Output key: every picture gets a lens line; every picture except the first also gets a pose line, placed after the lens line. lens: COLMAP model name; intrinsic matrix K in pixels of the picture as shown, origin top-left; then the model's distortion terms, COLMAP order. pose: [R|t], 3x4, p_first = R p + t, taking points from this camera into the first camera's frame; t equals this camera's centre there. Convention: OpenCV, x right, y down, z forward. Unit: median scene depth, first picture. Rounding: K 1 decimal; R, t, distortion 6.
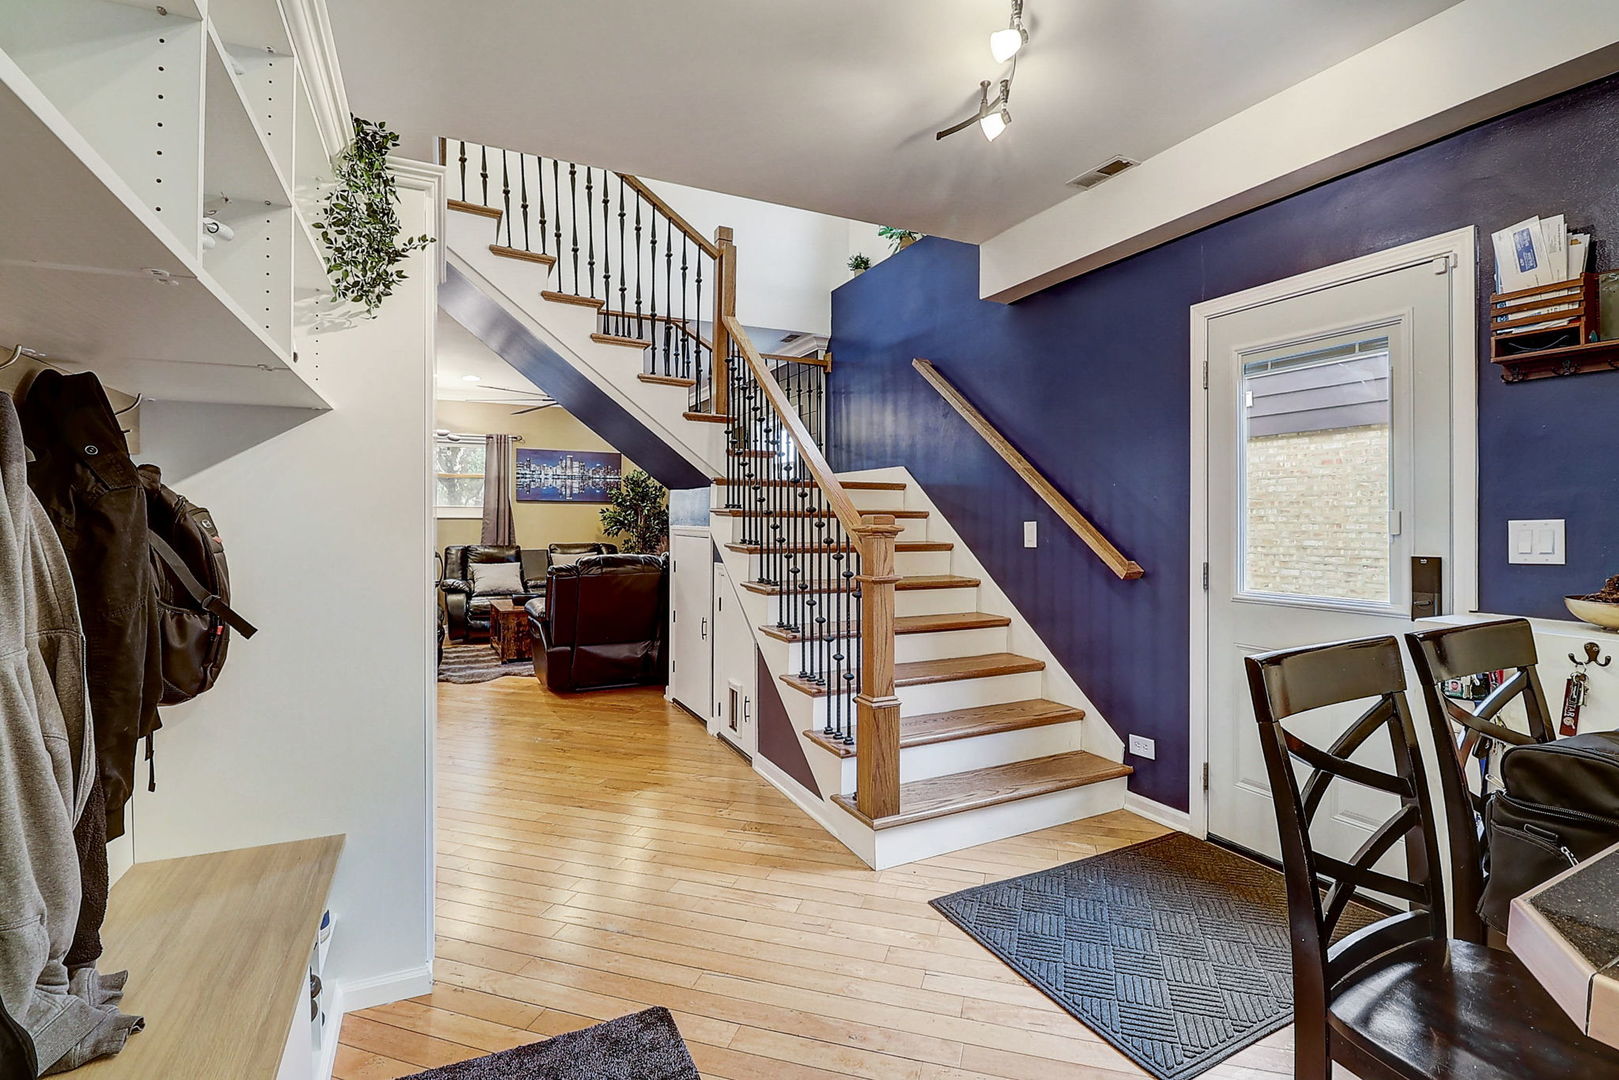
lens RADIAL K [[756.7, 0, 826.5], [0, 756.7, 508.3], [0, 0, 1]] dist [-0.011613, -0.006734]
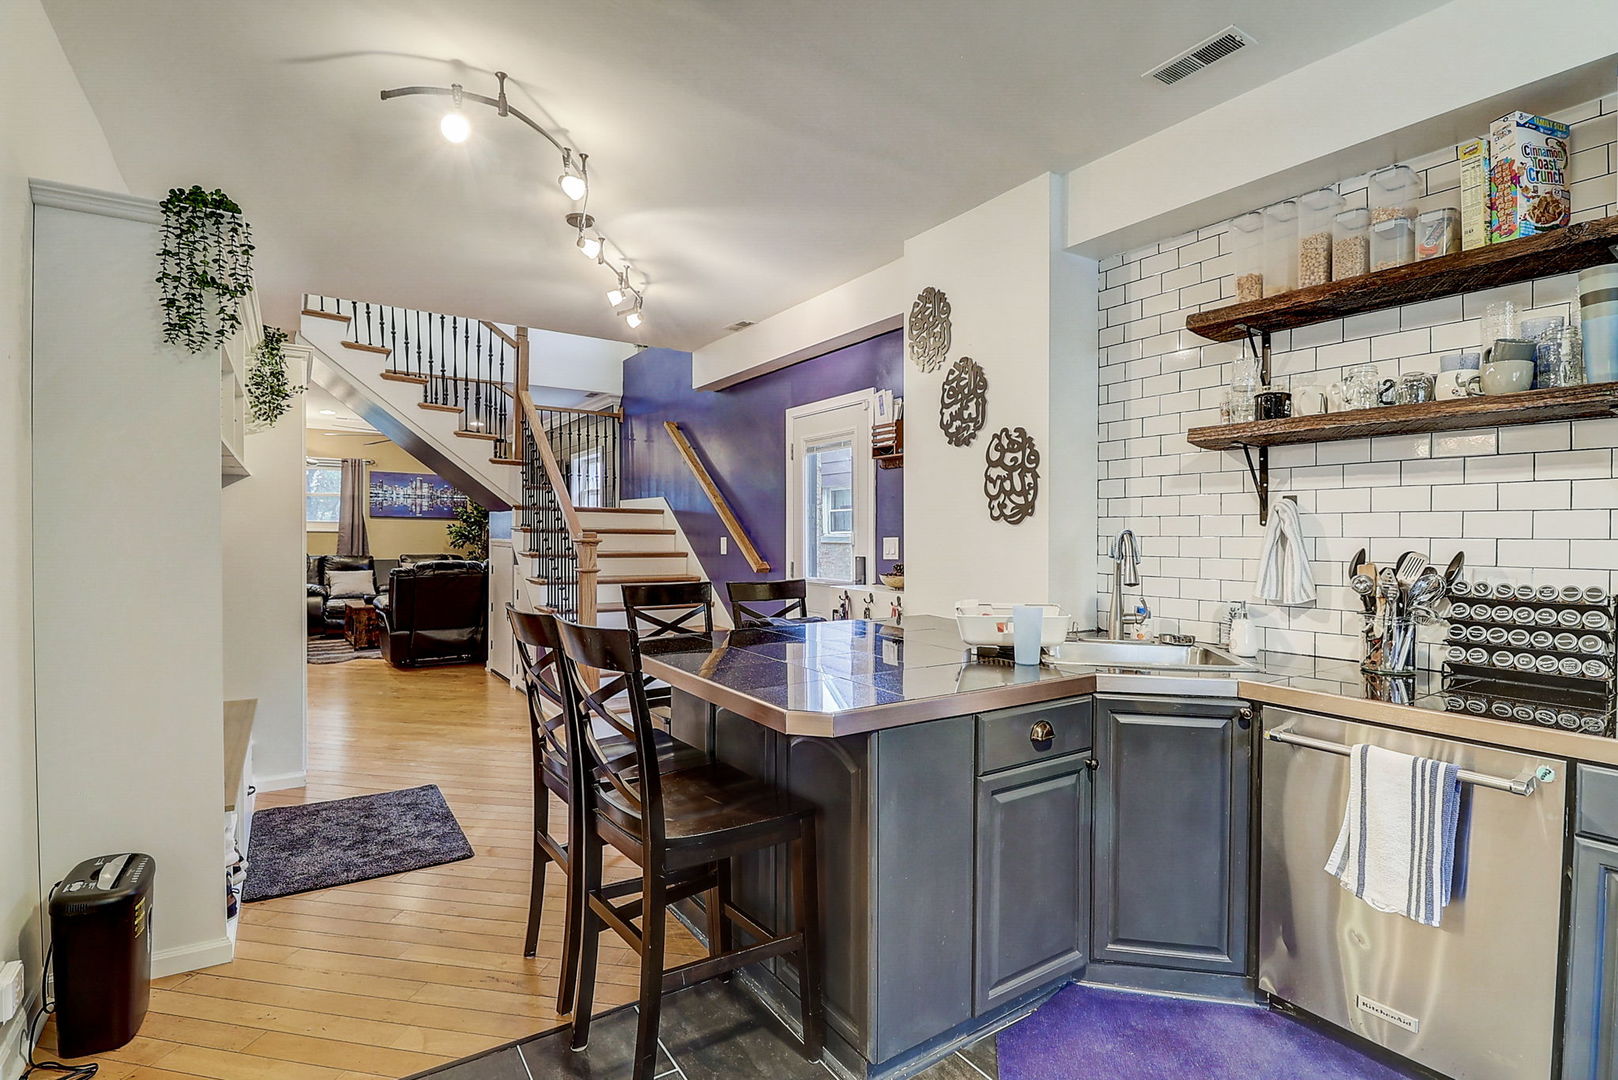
lens RADIAL K [[756.2, 0, 817.4], [0, 756.2, 536.1], [0, 0, 1]] dist [-0.011613, -0.006734]
pose [[0.990480, 0.006705, 0.137493, 0.175698], [-0.008862, 0.999847, 0.015084, -0.006667], [-0.137371, -0.016159, 0.990388, -0.375191]]
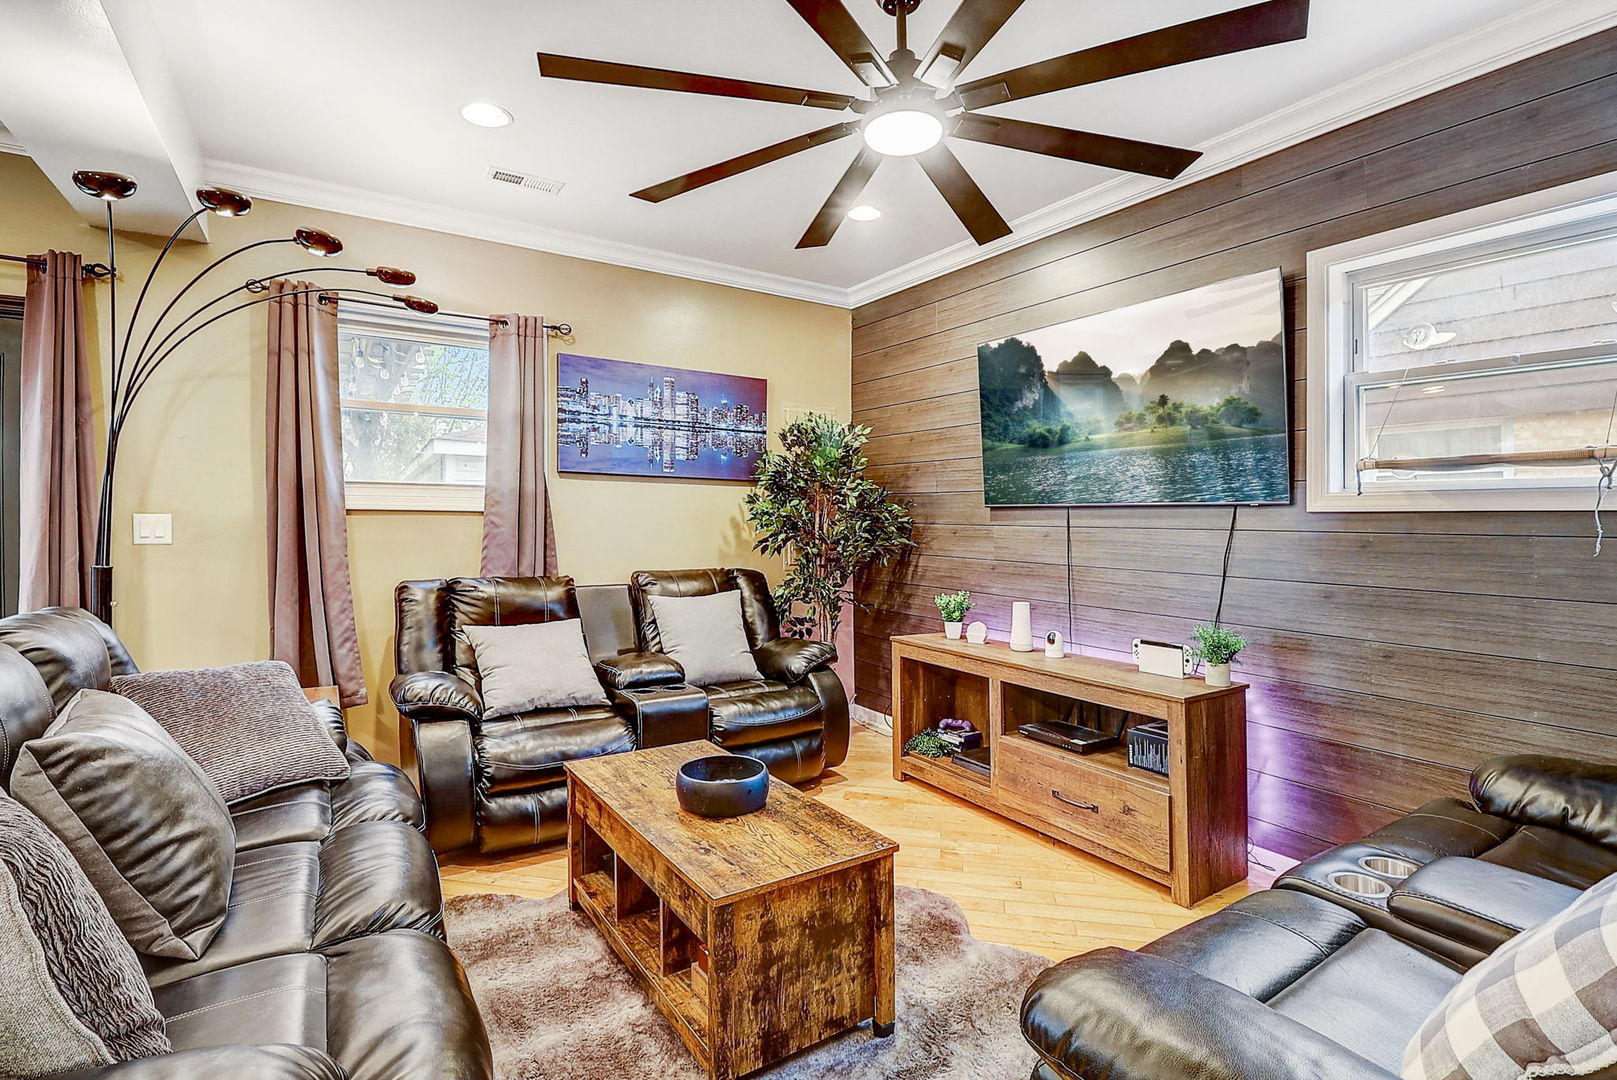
lens RADIAL K [[755.8, 0, 799.8], [0, 755.8, 528.9], [0, 0, 1]] dist [-0.011613, -0.006734]
pose [[0.996192, 0.008040, 0.086815, -0.514454], [-0.010443, 0.999574, 0.027257, 0.014611], [-0.086559, -0.028060, 0.995852, 0.920020]]
